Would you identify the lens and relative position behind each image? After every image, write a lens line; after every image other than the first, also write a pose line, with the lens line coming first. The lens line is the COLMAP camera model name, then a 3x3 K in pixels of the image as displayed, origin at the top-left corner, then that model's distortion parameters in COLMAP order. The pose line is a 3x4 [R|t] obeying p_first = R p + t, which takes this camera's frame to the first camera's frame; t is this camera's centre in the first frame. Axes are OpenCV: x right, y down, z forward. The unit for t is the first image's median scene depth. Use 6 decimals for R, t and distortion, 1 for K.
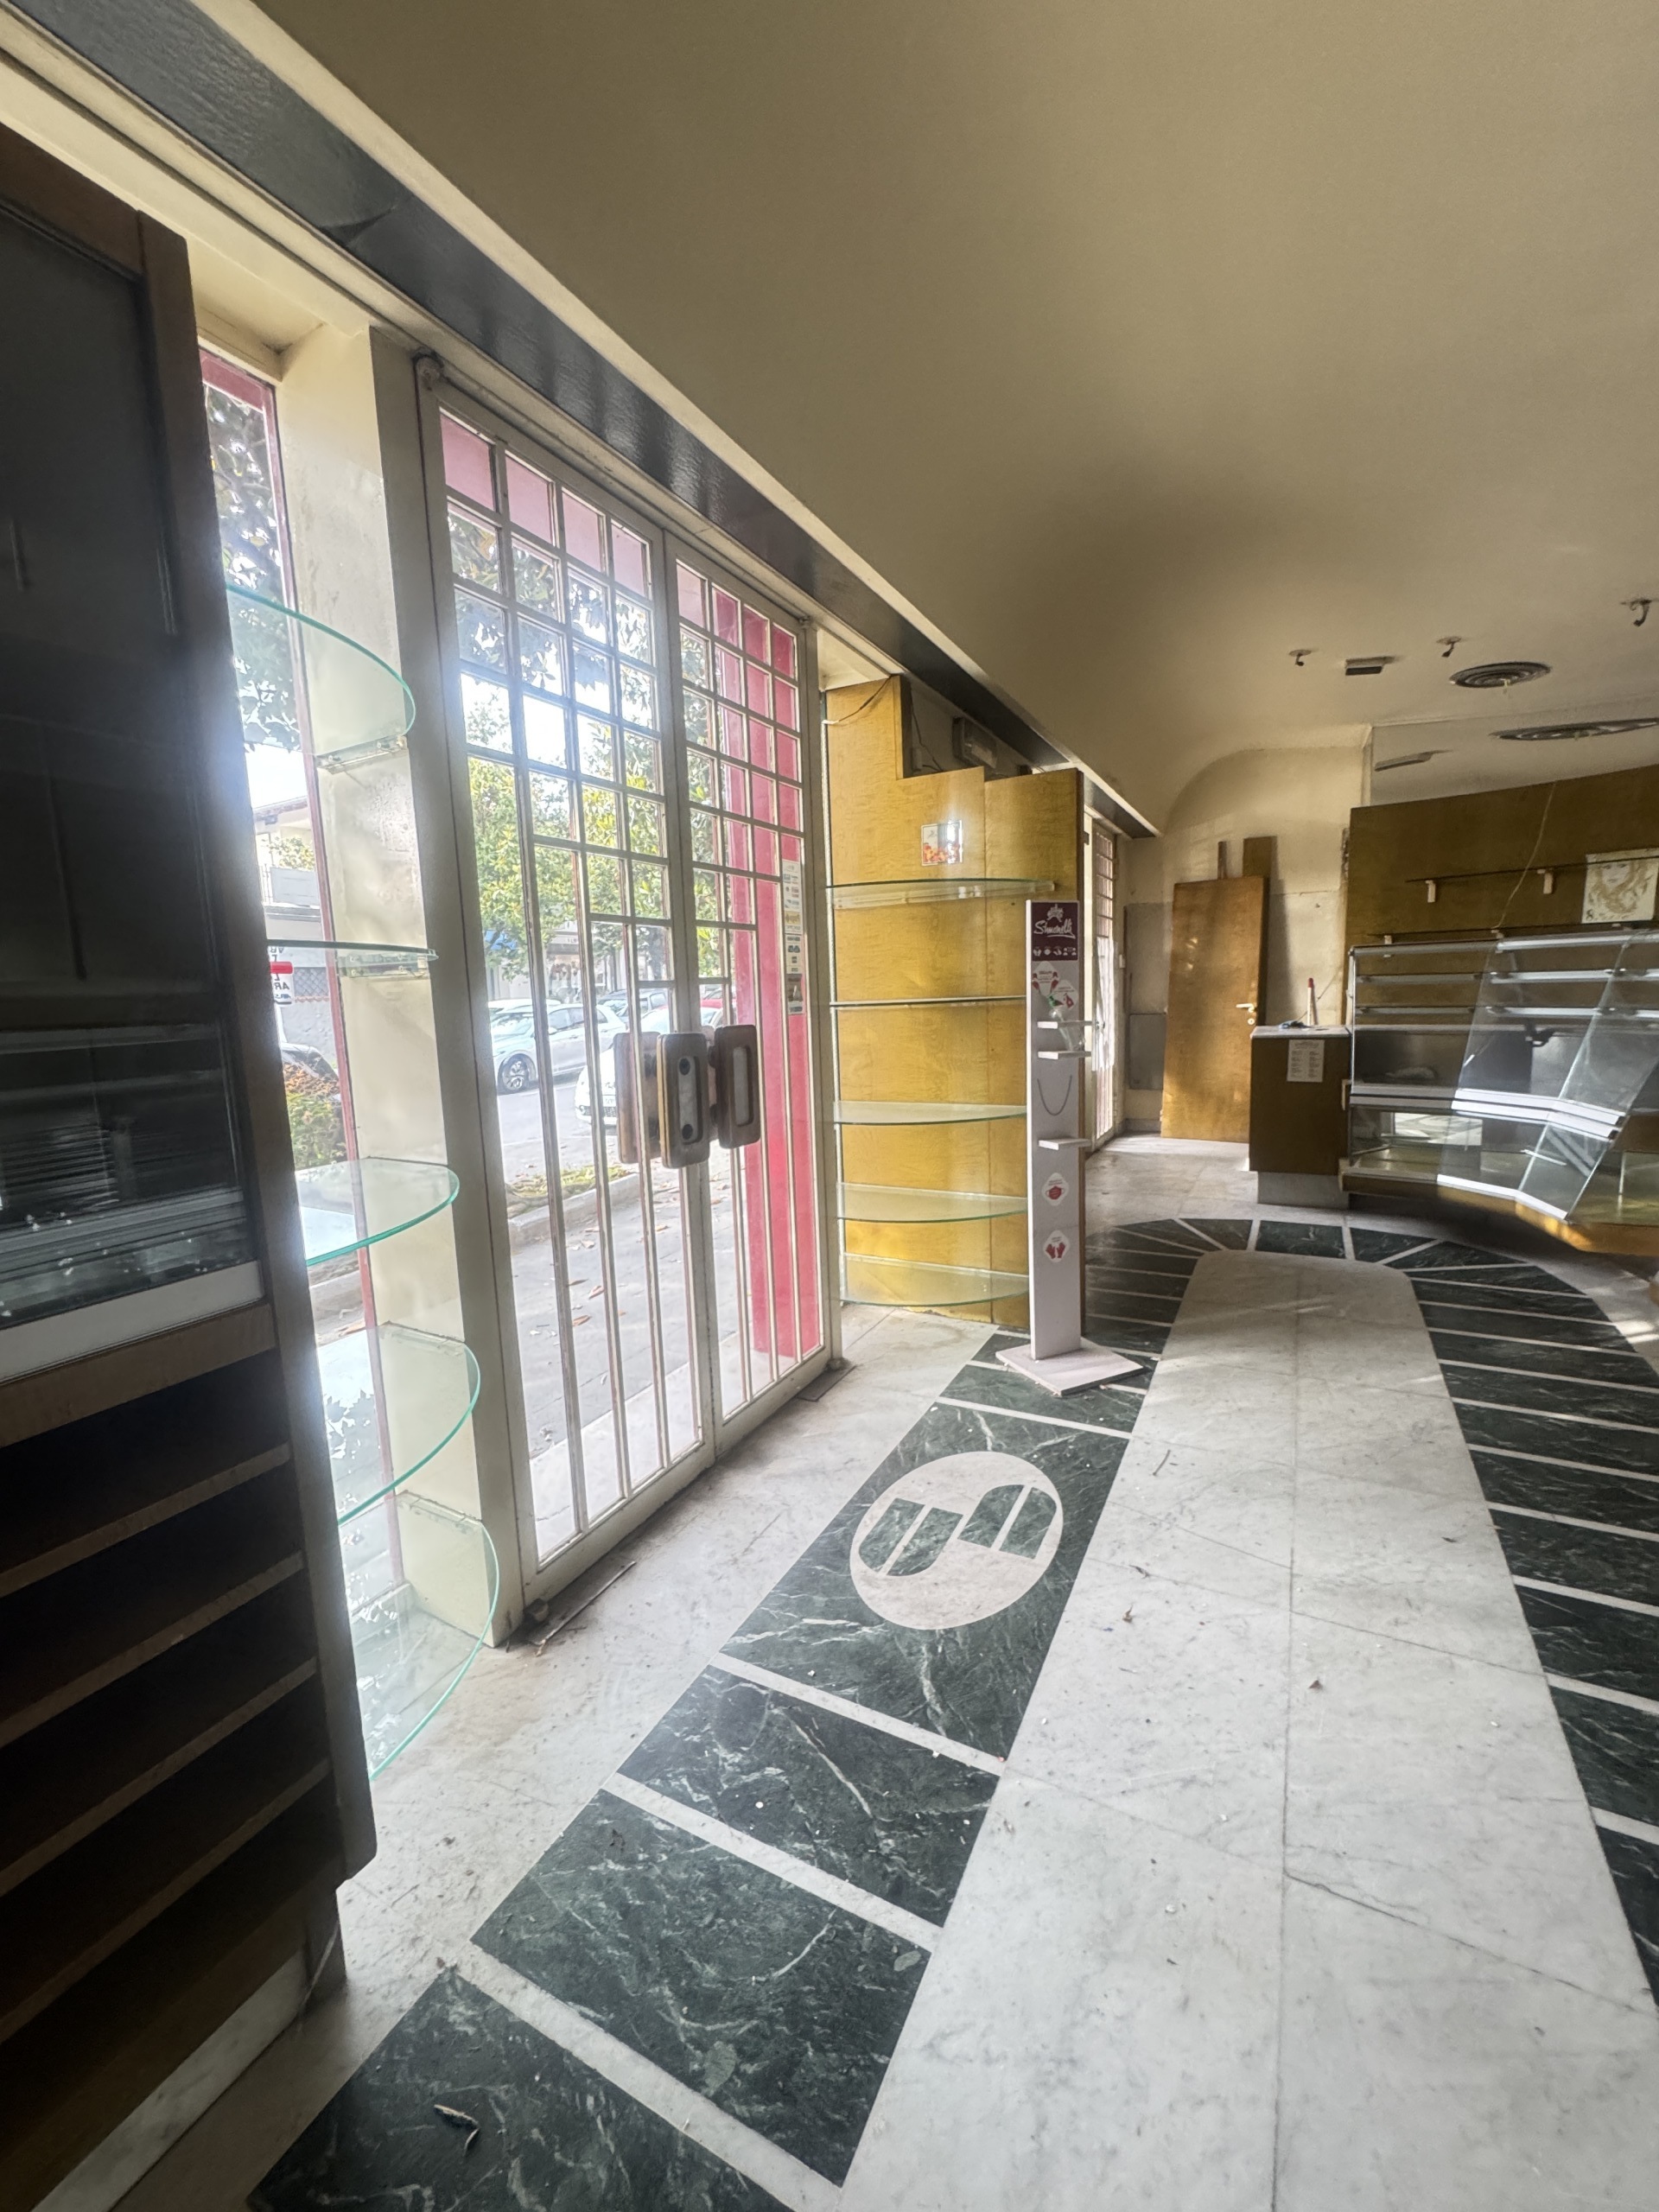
lens RADIAL K [[886.4, 0, 832.8], [0, 886.4, 1106.5], [0, 0, 1]] dist [-0.000938, -0.000174]
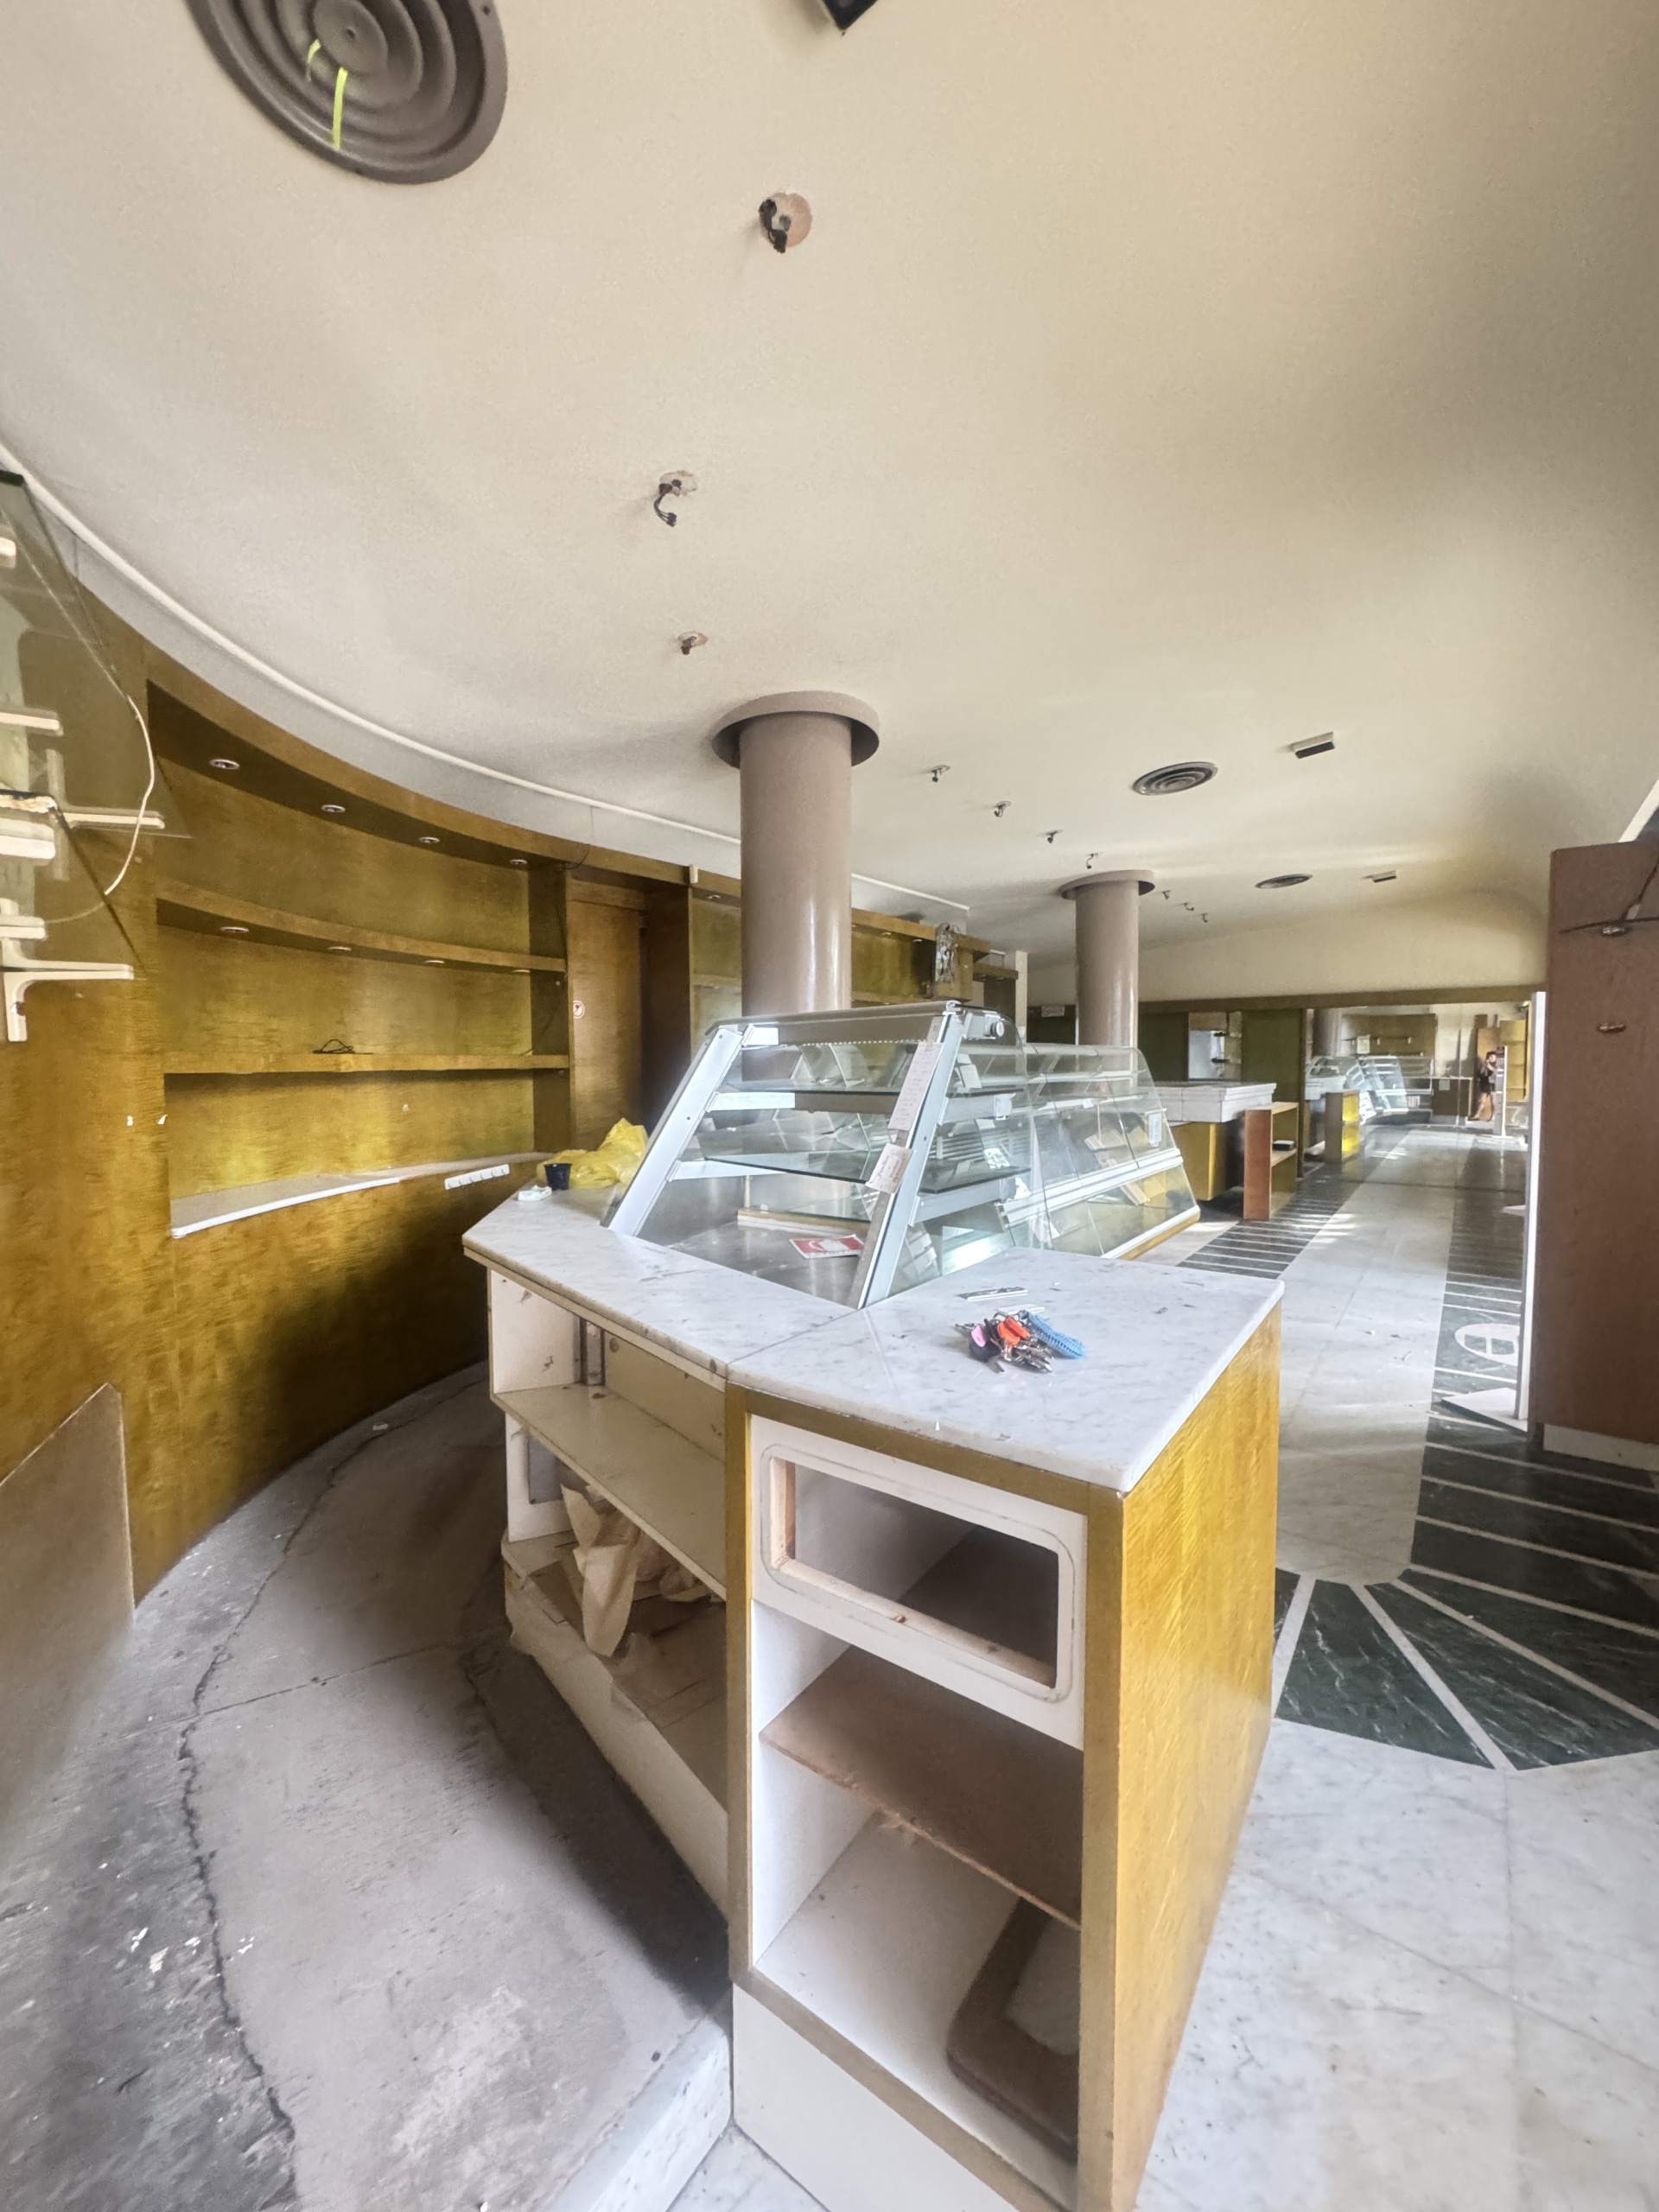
lens RADIAL K [[888.7, 0, 823.2], [0, 888.7, 1105.0], [0, 0, 1]] dist [-0.000590, 0.000630]
pose [[-0.988664, 0.034422, 0.146147, 0.770229], [0.060440, 0.982261, 0.177514, -0.269857], [-0.137444, 0.184335, -0.973206, 1.728898]]
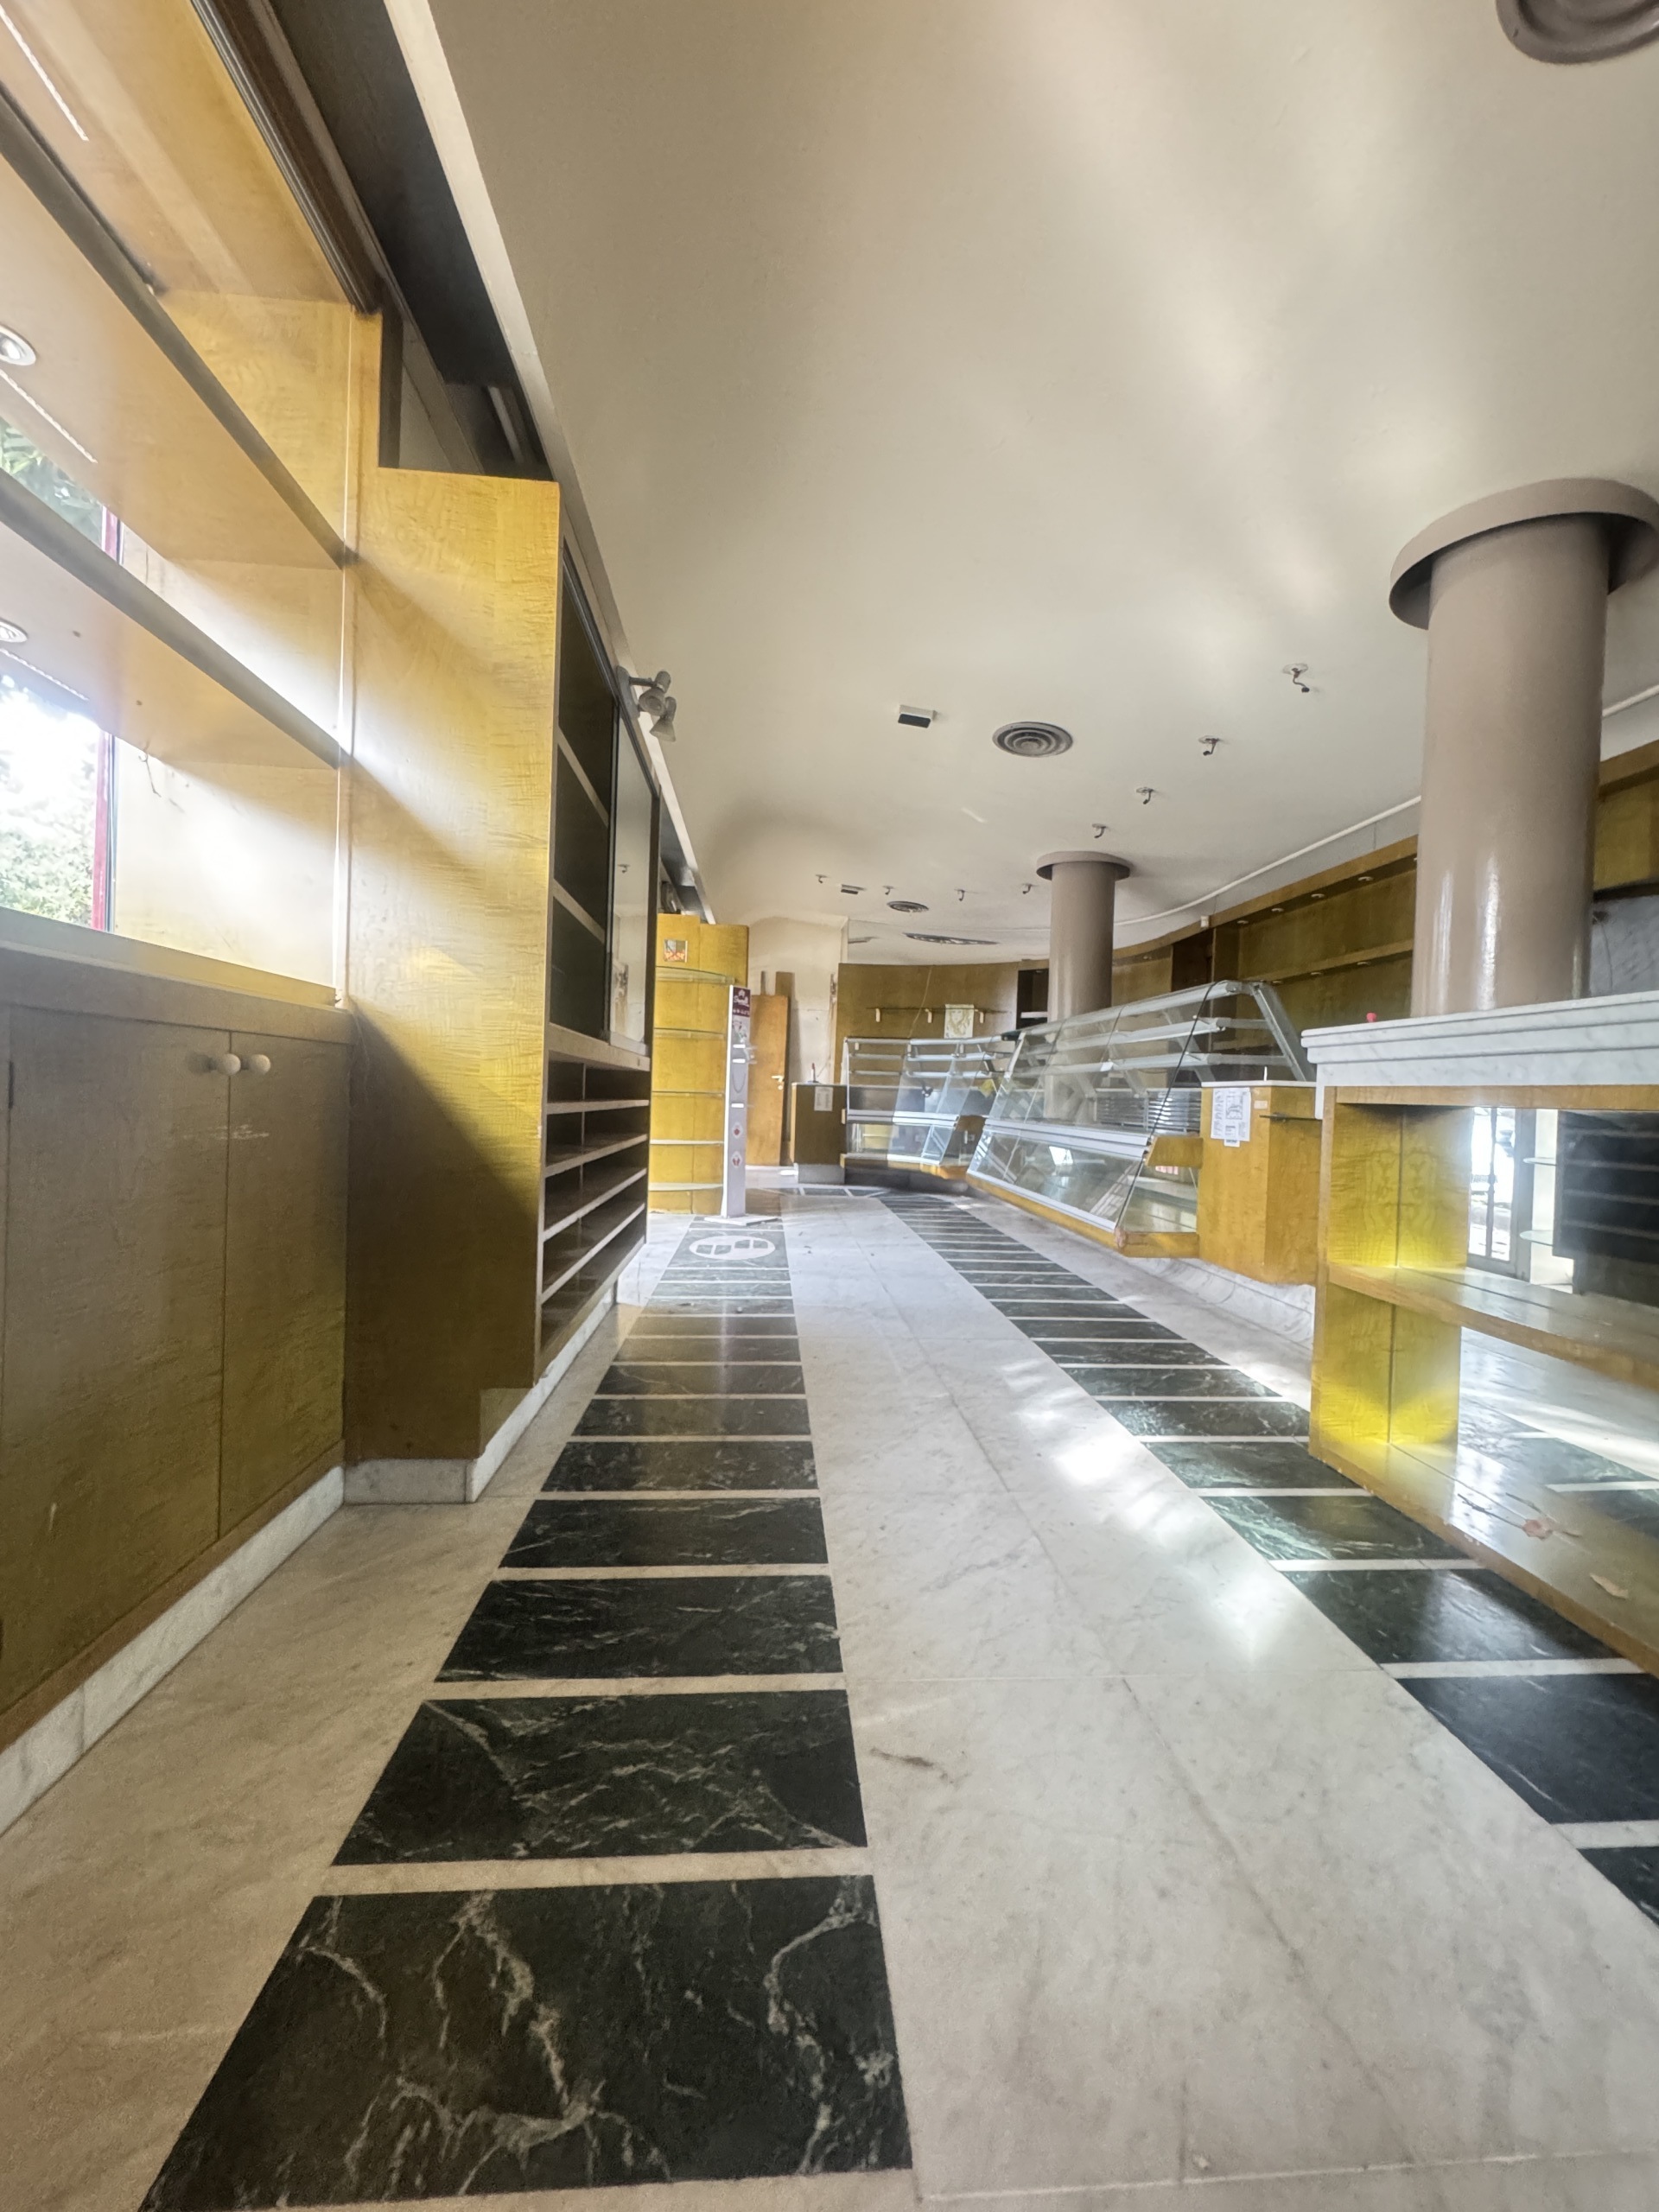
lens RADIAL K [[883.2, 0, 832.8], [0, 883.2, 1106.2], [0, 0, 1]] dist [-0.001946, -0.000089]
pose [[0.843733, 0.059022, 0.533509, -0.508270], [0.005014, 0.993026, -0.117789, 0.222654], [-0.536740, 0.102058, 0.837553, -0.629784]]
